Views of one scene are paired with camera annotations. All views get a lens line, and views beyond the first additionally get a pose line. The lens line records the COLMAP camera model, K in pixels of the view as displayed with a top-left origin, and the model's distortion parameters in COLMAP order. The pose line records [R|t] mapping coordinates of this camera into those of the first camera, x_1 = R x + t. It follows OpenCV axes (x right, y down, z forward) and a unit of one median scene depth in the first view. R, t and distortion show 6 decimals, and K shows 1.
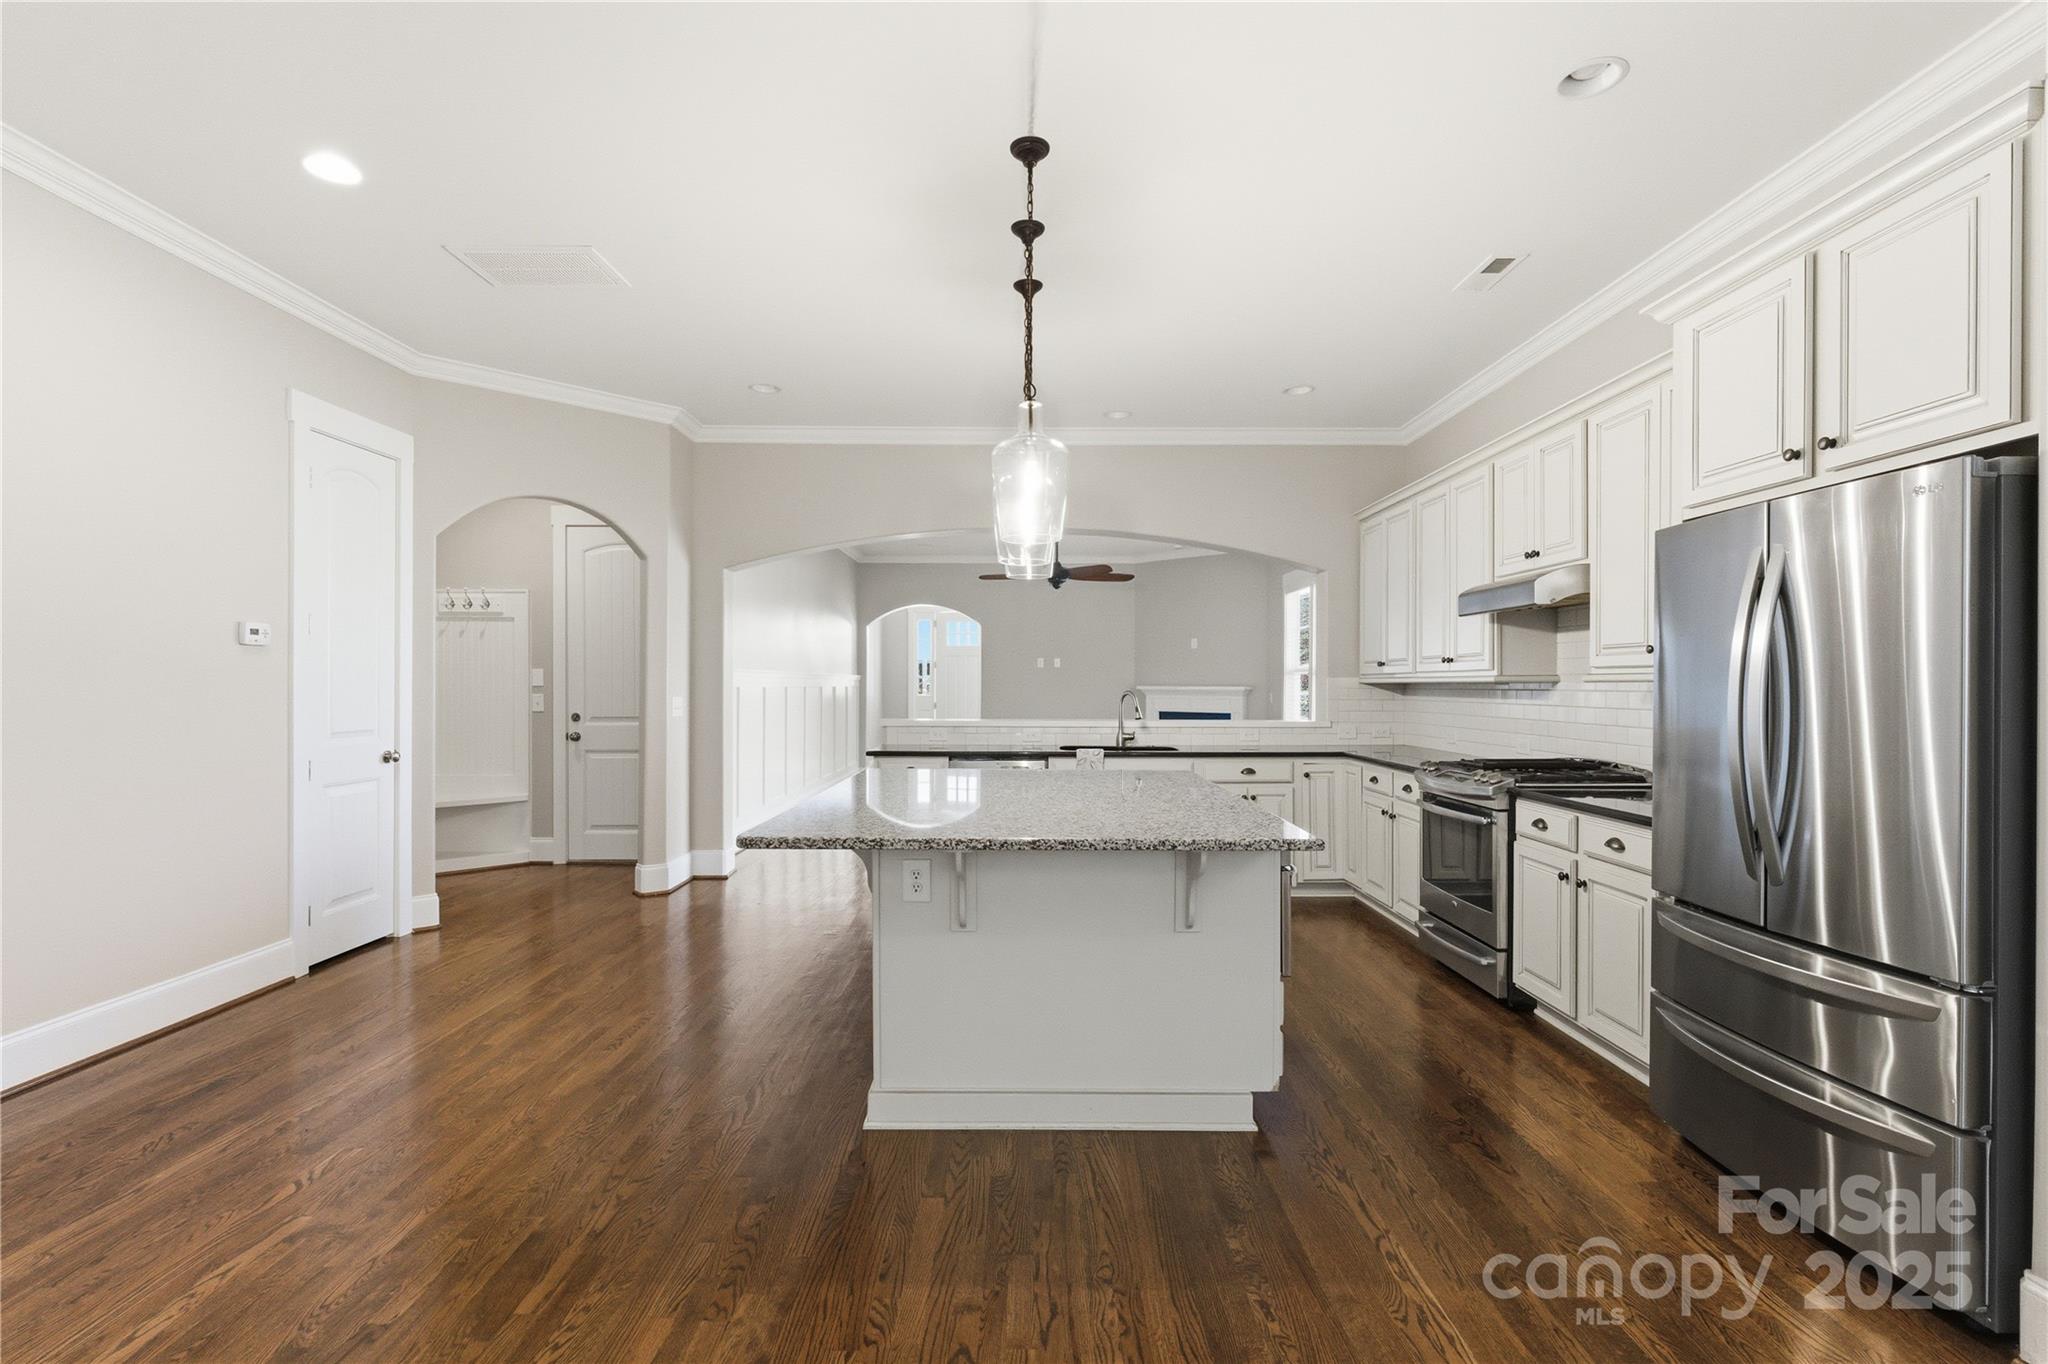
lens RADIAL K [[942.8, 0, 1026.6], [0, 942.8, 689.5], [0, 0, 1]] dist [-0.002142, 0.000353]
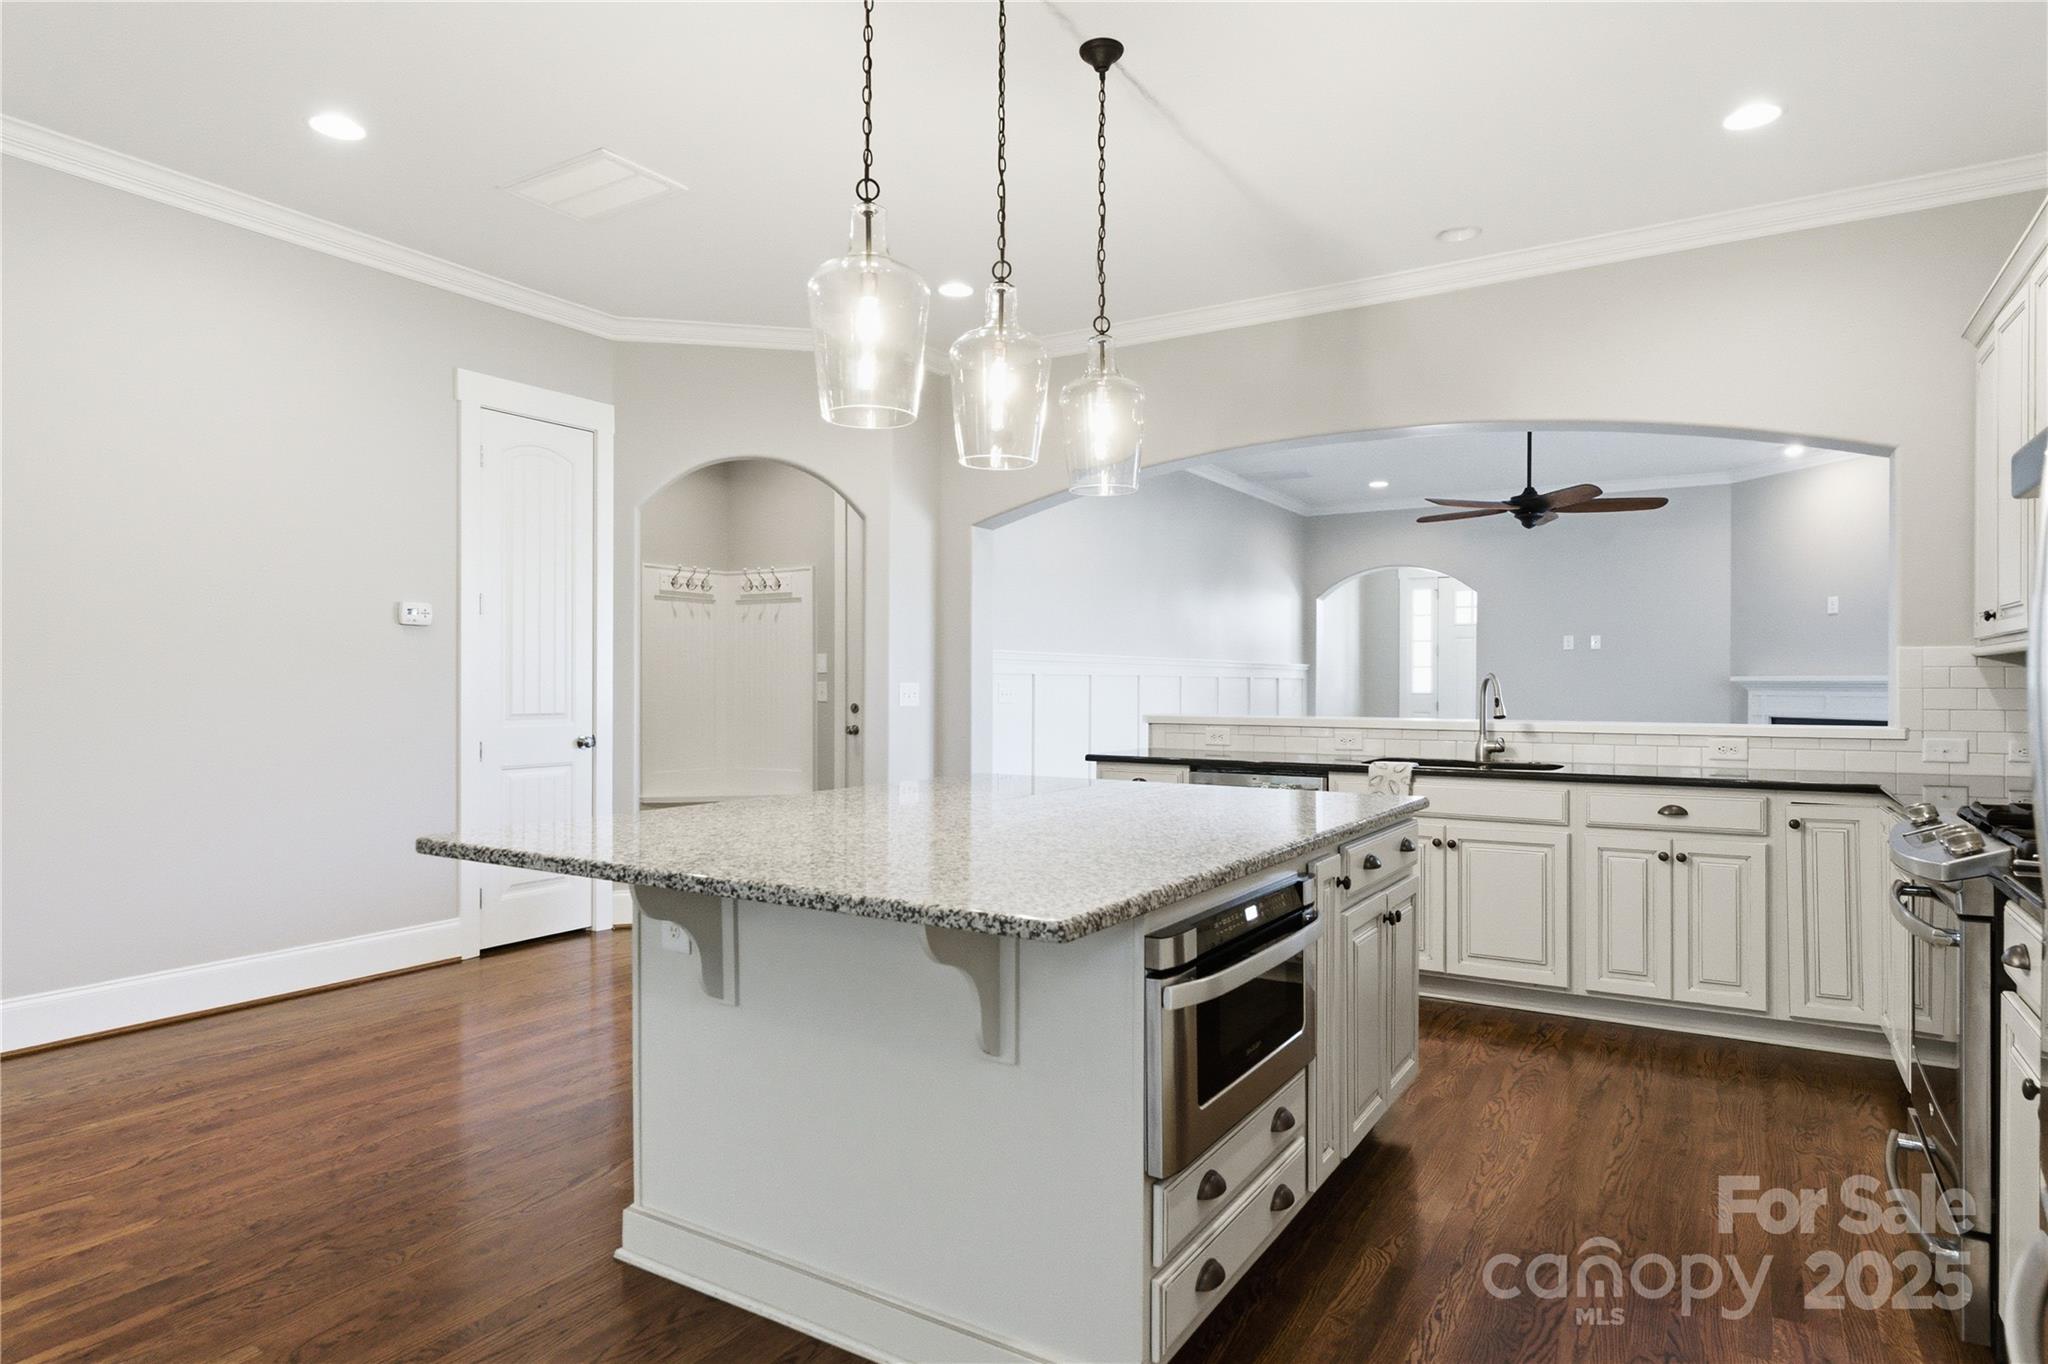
lens RADIAL K [[1154.8, 0, 1030.3], [0, 1154.8, 686.1], [0, 0, 1]] dist [-0.002356, 0.001492]
pose [[0.848746, 0.000068, -0.528801, 0.364561], [-0.002797, 0.999987, -0.004361, 0.020440], [0.528793, 0.005181, 0.848735, 0.268945]]
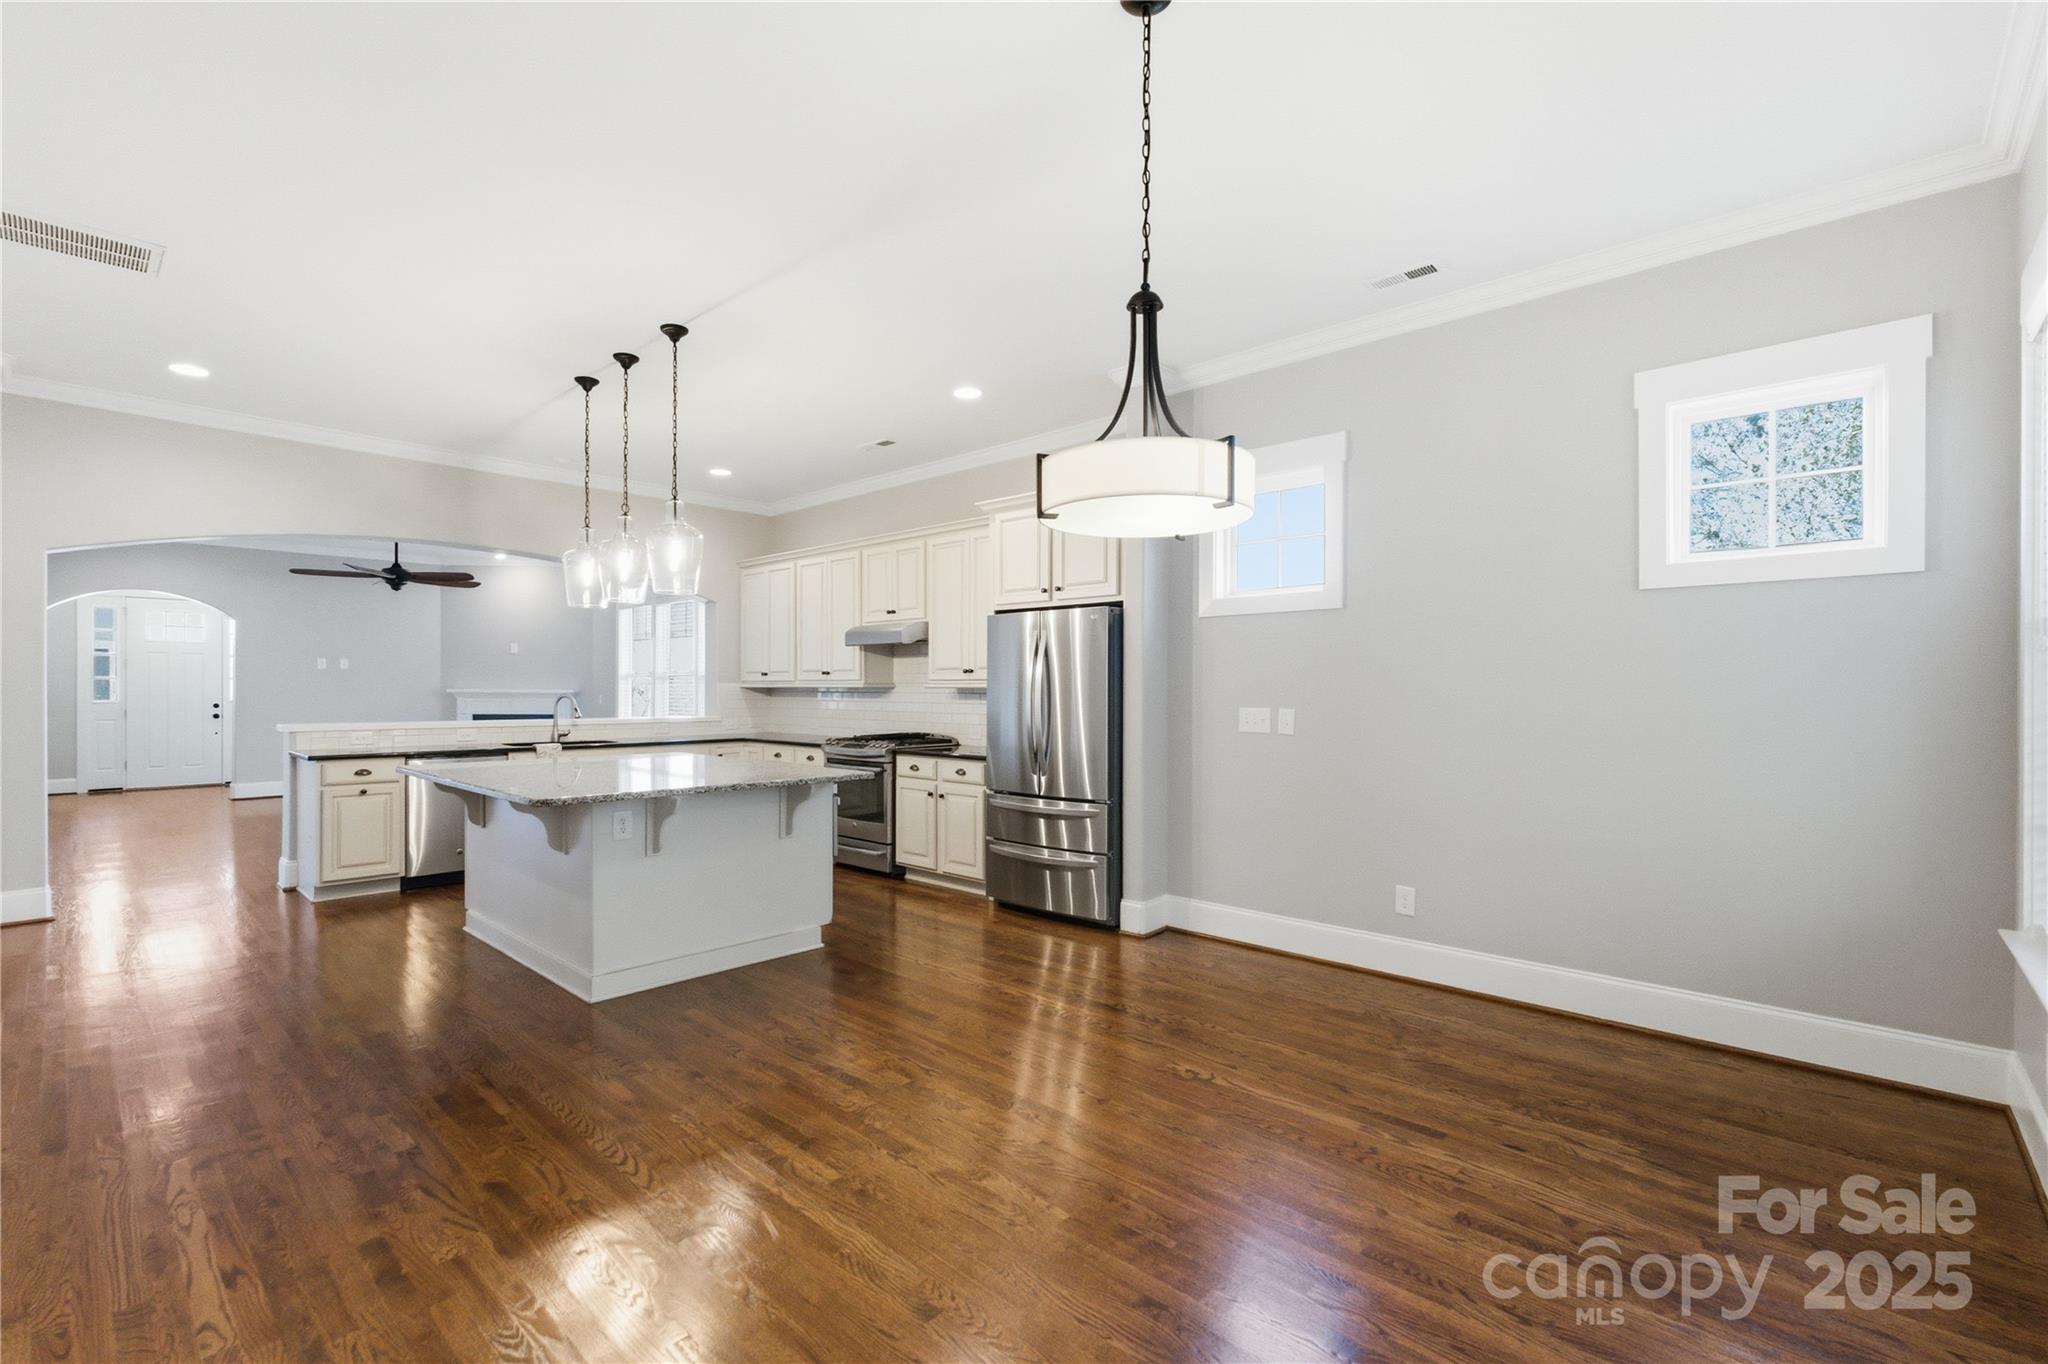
lens RADIAL K [[895.8, 0, 1021.3], [0, 895.8, 706.8], [0, 0, 1]] dist [-0.003559, -0.000041]
pose [[0.682285, -0.014591, 0.730941, -0.459027], [0.002132, 0.999836, 0.017968, -0.002454], [-0.731083, -0.010701, 0.682204, -0.253399]]
